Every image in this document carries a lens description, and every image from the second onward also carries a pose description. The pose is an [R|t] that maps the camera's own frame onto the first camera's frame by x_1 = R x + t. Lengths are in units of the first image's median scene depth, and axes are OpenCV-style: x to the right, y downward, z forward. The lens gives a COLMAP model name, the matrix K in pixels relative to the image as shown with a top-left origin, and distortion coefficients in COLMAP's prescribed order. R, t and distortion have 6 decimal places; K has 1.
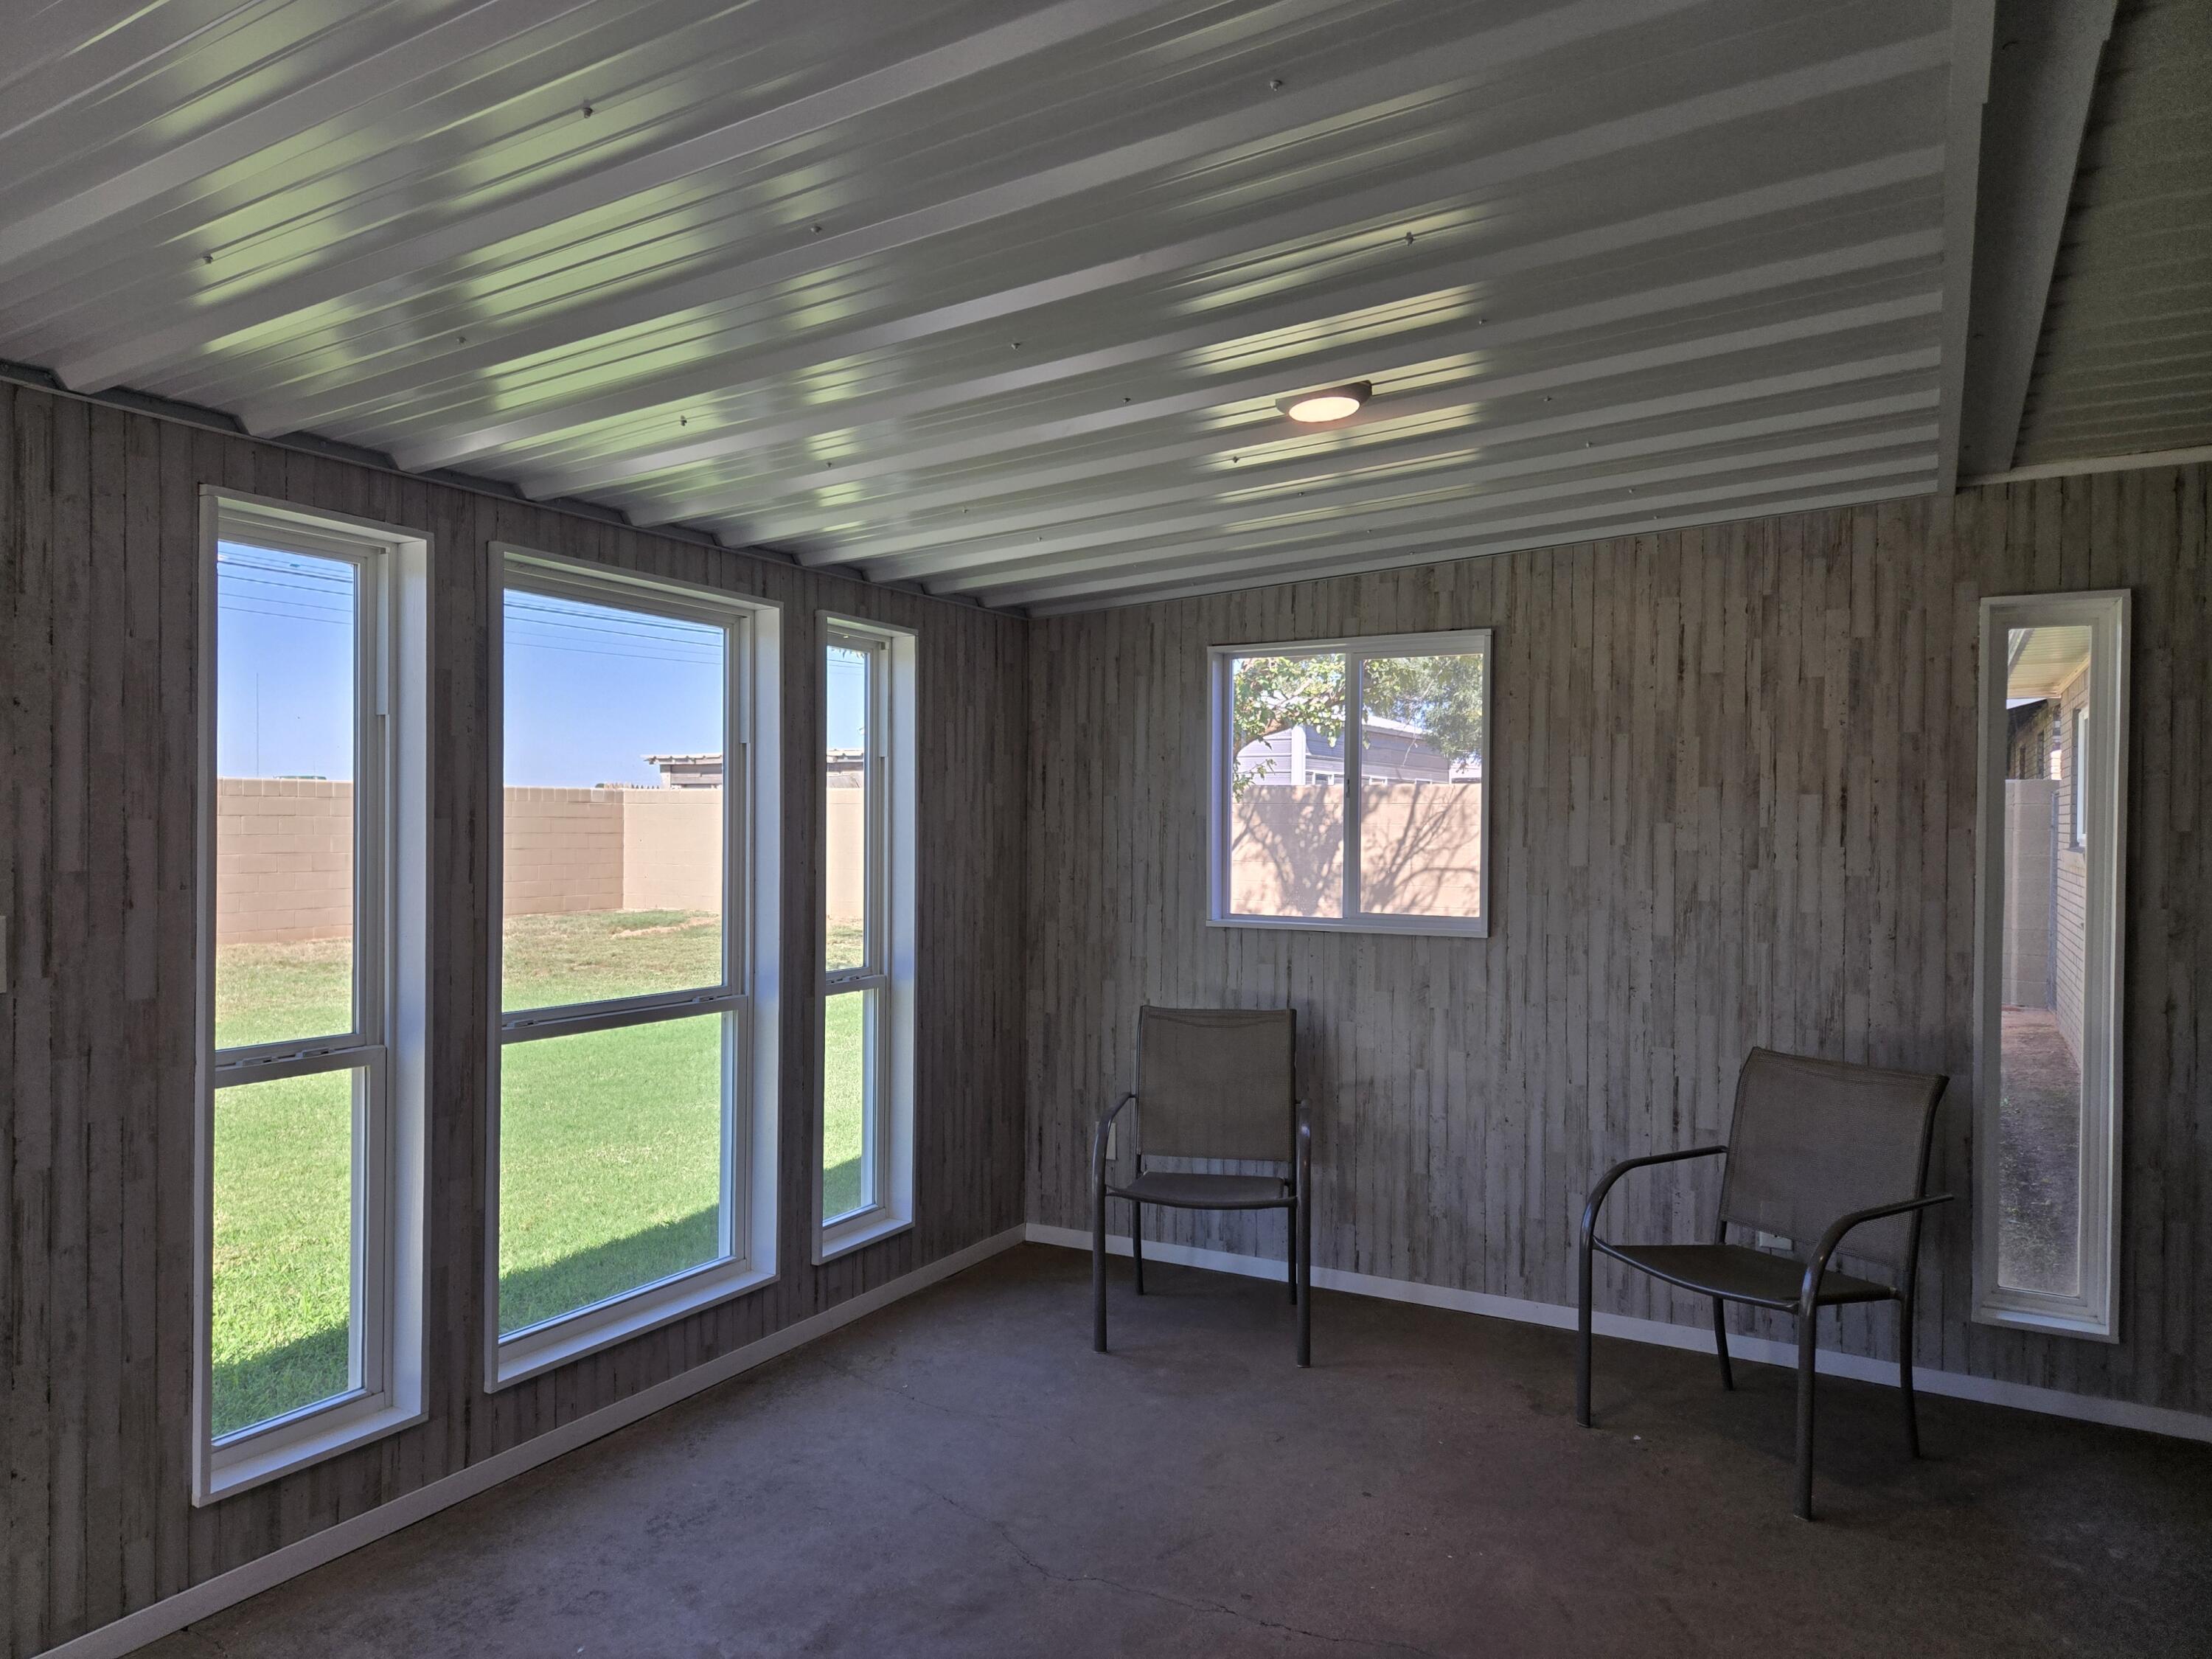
lens RADIAL K [[1481.3, 0, 1086.7], [0, 1481.3, 812.2], [0, 0, 1]] dist [0.060873, -0.049603]
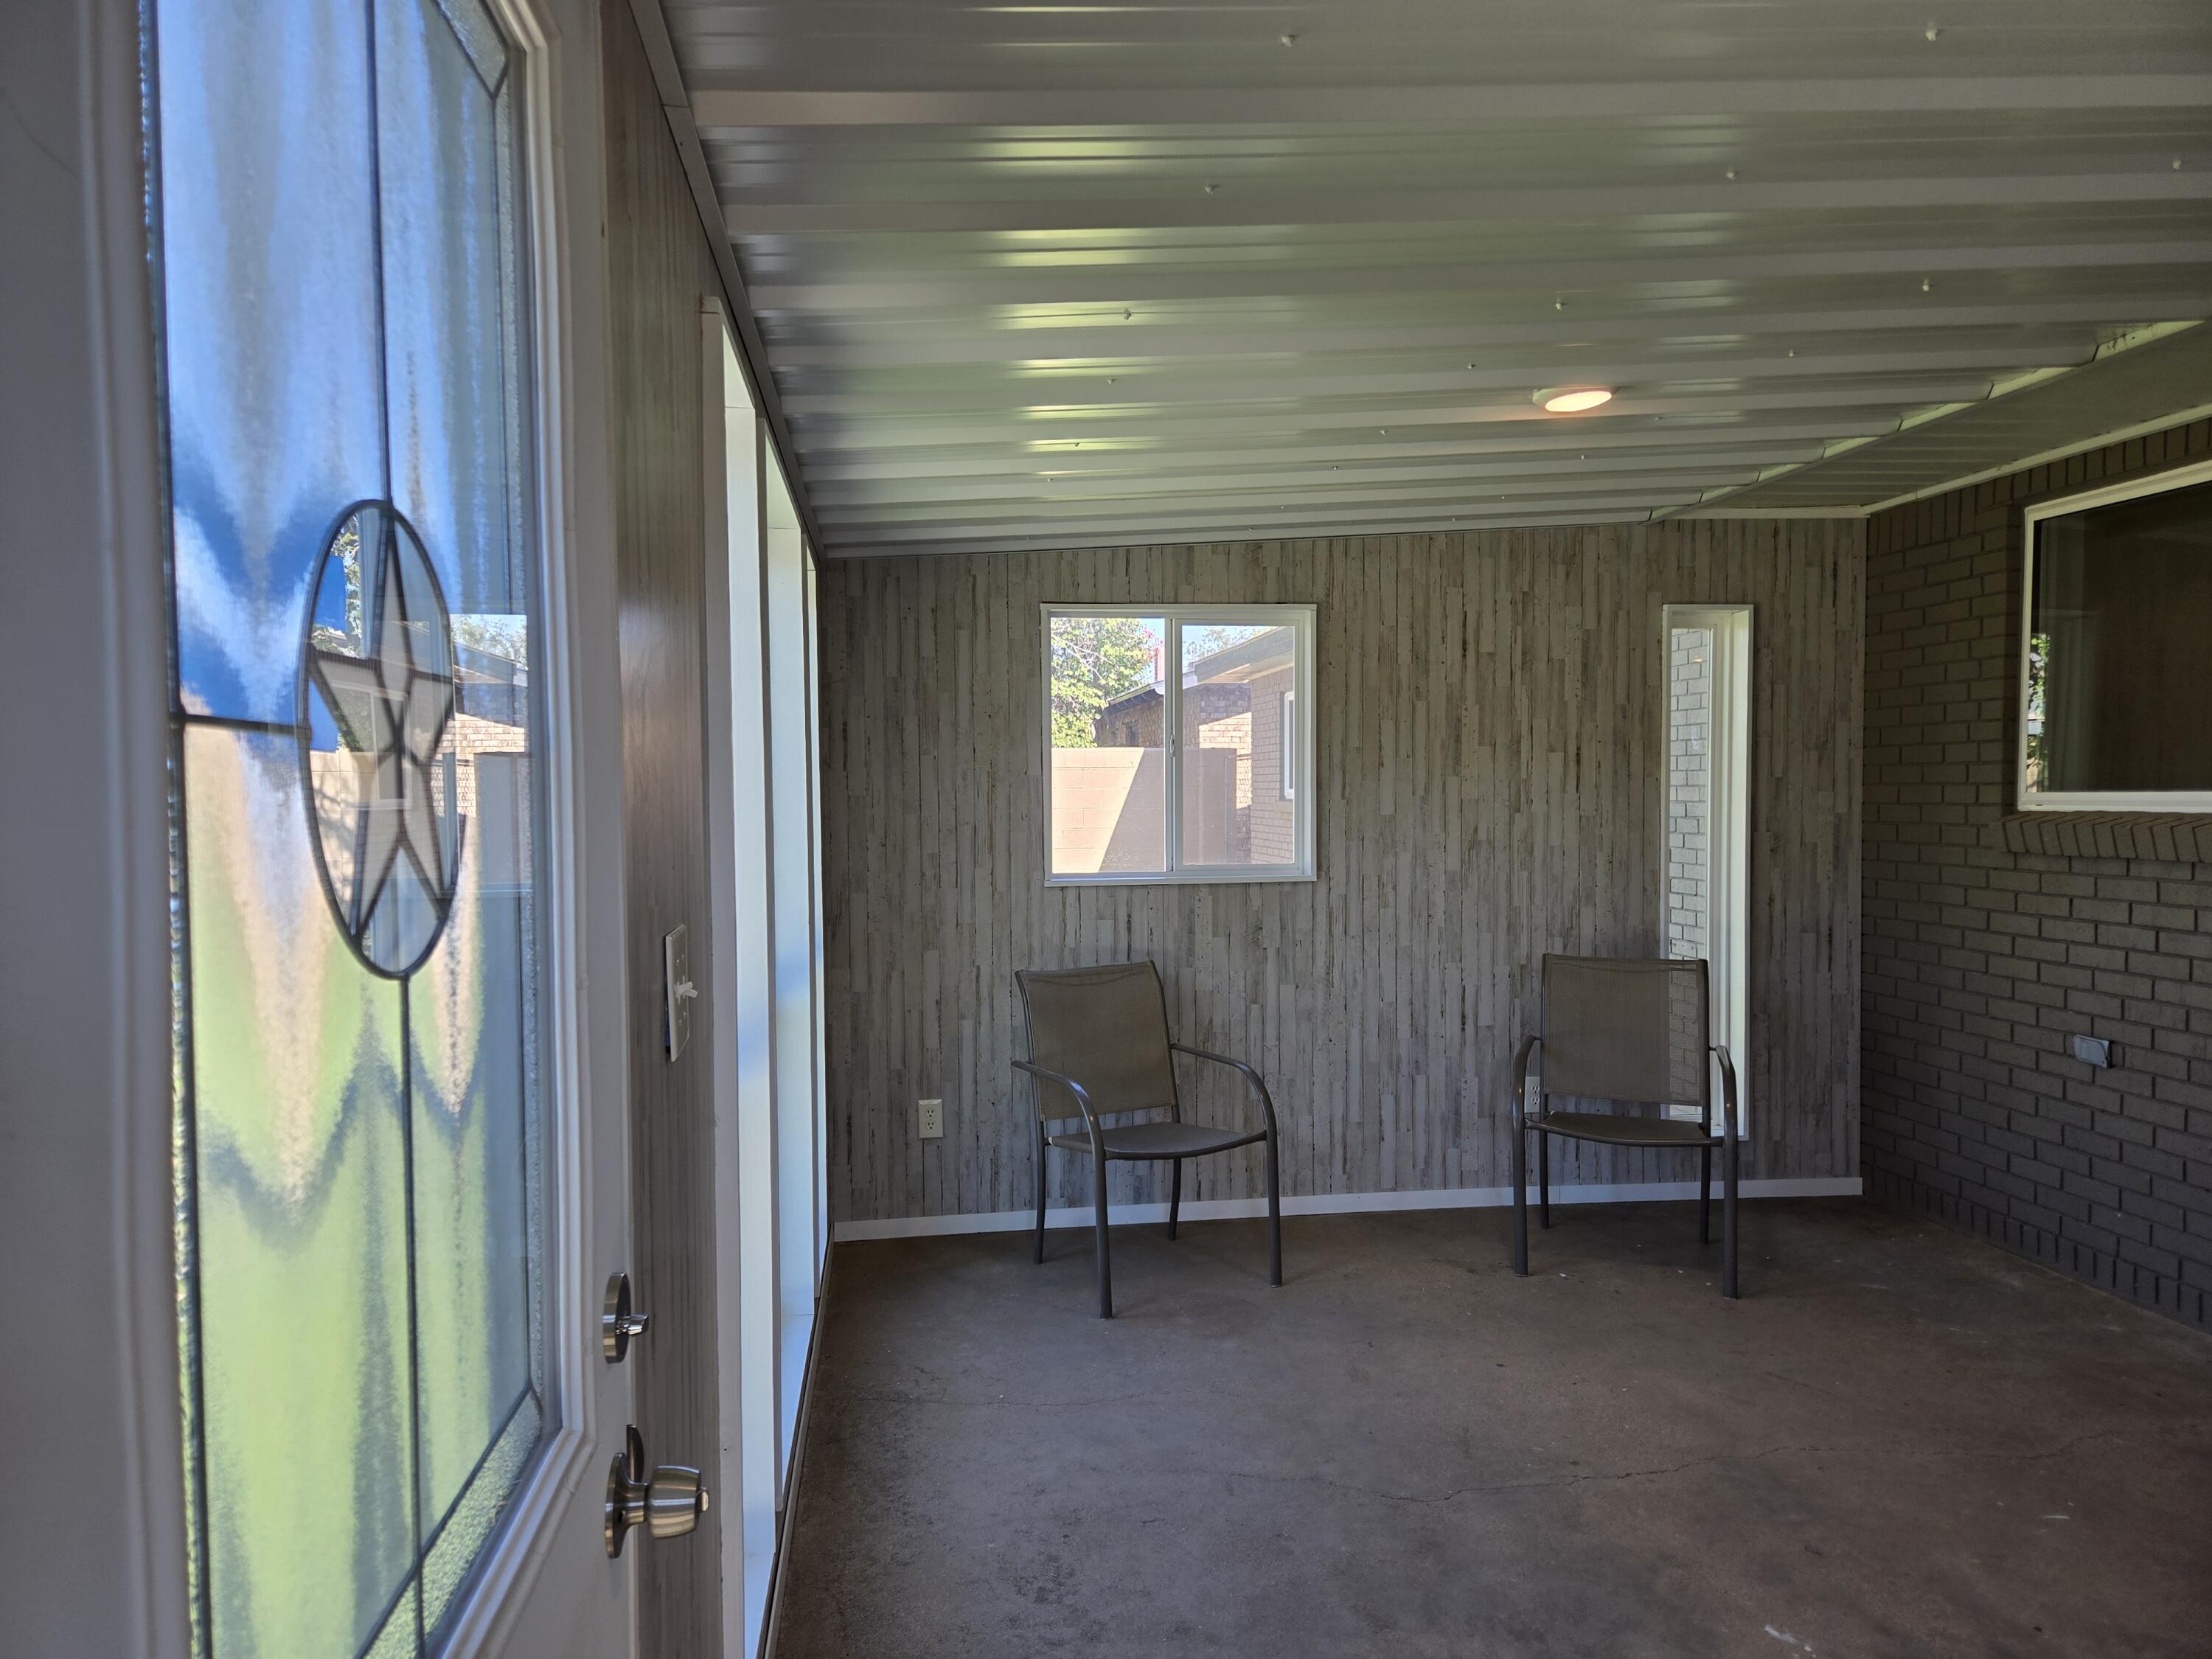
lens RADIAL K [[1481.3, 0, 1184.9], [0, 1481.3, 809.6], [0, 0, 1]] dist [0.060873, -0.049603]
pose [[0.802481, -0.027780, 0.596030, -0.479925], [0.009213, 0.999373, 0.034175, -0.008537], [-0.596606, -0.021933, 0.802235, 0.165921]]
